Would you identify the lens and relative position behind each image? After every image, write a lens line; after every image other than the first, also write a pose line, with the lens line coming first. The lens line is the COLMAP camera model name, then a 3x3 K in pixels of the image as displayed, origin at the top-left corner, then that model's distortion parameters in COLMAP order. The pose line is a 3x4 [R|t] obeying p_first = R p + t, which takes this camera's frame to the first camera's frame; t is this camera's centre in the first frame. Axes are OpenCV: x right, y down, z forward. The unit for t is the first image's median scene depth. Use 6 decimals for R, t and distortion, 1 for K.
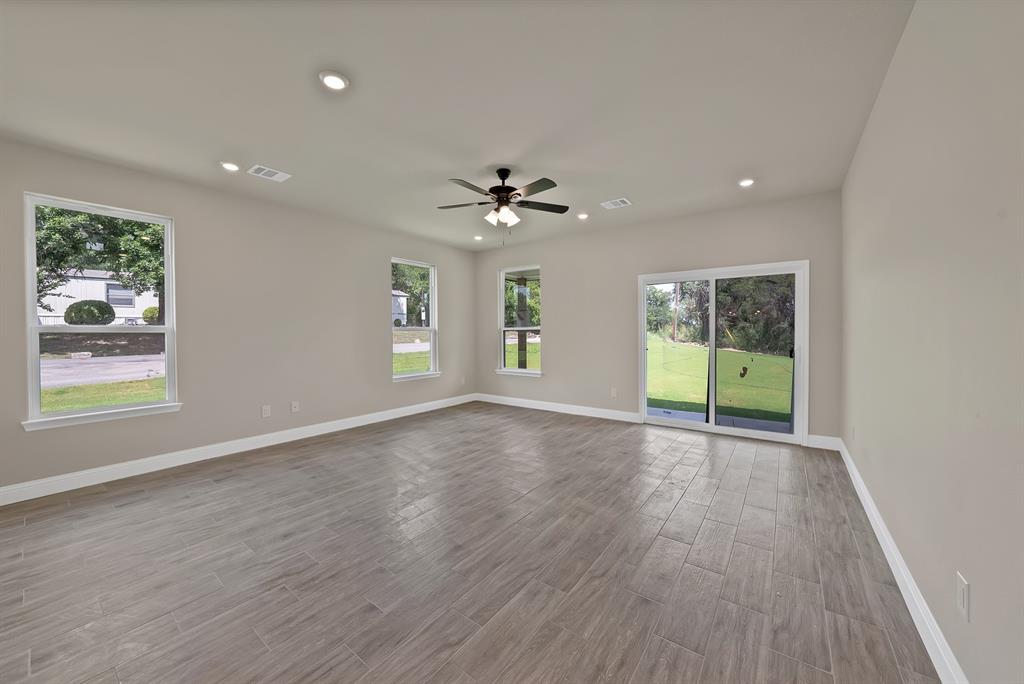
lens RADIAL K [[371.0, 0, 527.8], [0, 371.0, 353.2], [0, 0, 1]] dist [-0.020516, 0.001998]
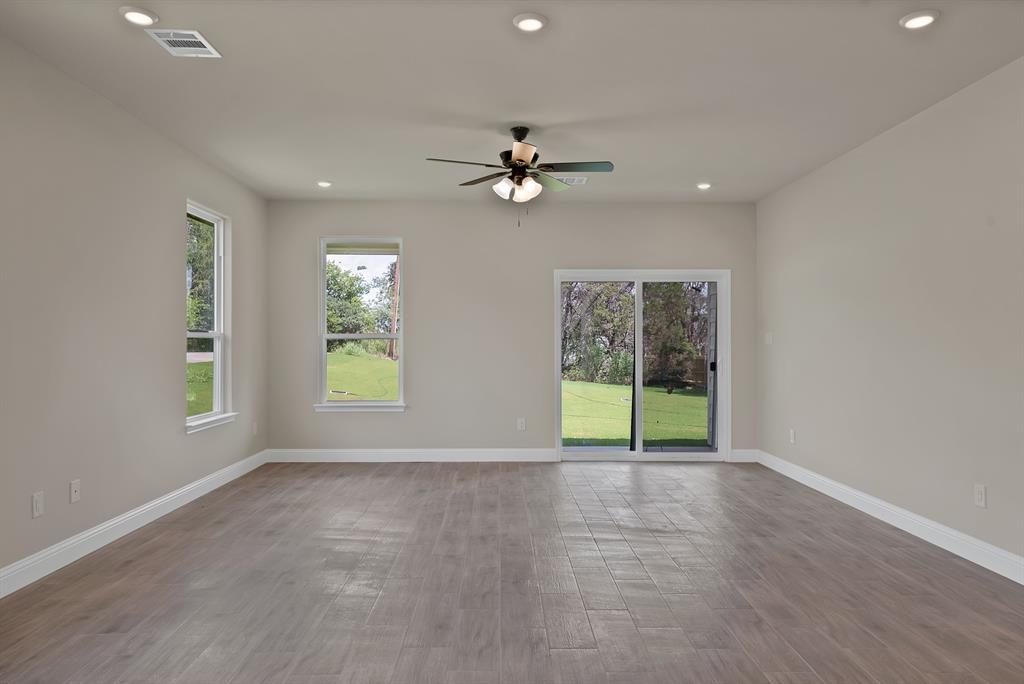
lens RADIAL K [[661.9, 0, 525.2], [0, 661.9, 369.4], [0, 0, 1]] dist [0.016510, -0.001118]
pose [[0.797047, -0.017787, 0.603655, -0.713015], [0.029382, 0.999525, -0.009343, 0.011694], [-0.603202, 0.025184, 0.797191, -0.069783]]
